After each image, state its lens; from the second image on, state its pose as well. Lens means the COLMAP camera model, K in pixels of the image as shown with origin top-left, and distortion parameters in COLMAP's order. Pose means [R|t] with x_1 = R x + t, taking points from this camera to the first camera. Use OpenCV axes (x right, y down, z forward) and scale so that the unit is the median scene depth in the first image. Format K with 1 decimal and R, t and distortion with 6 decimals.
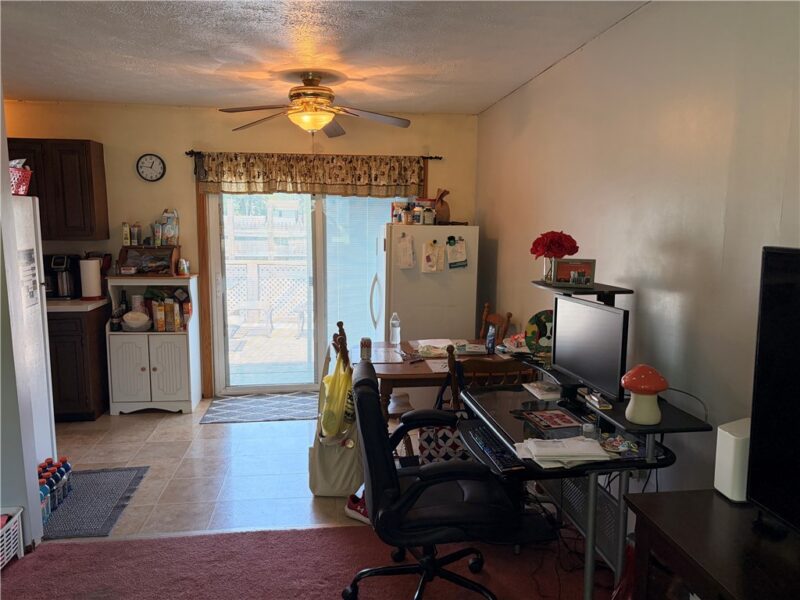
lens RADIAL K [[598.3, 0, 401.6], [0, 598.3, 304.1], [0, 0, 1]] dist [0.081402, -0.096451]
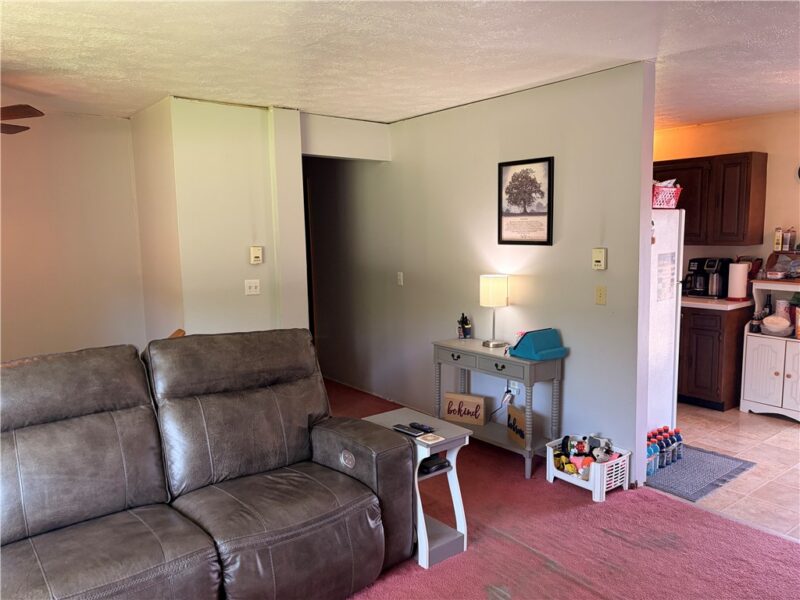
lens RADIAL K [[598.3, 0, 401.6], [0, 598.3, 304.1], [0, 0, 1]] dist [0.081402, -0.096451]
pose [[0.493401, 0.091946, -0.864929, 0.159759], [-0.097928, 0.993947, 0.049798, 0.004088], [0.864272, 0.060130, 0.499418, -0.060105]]
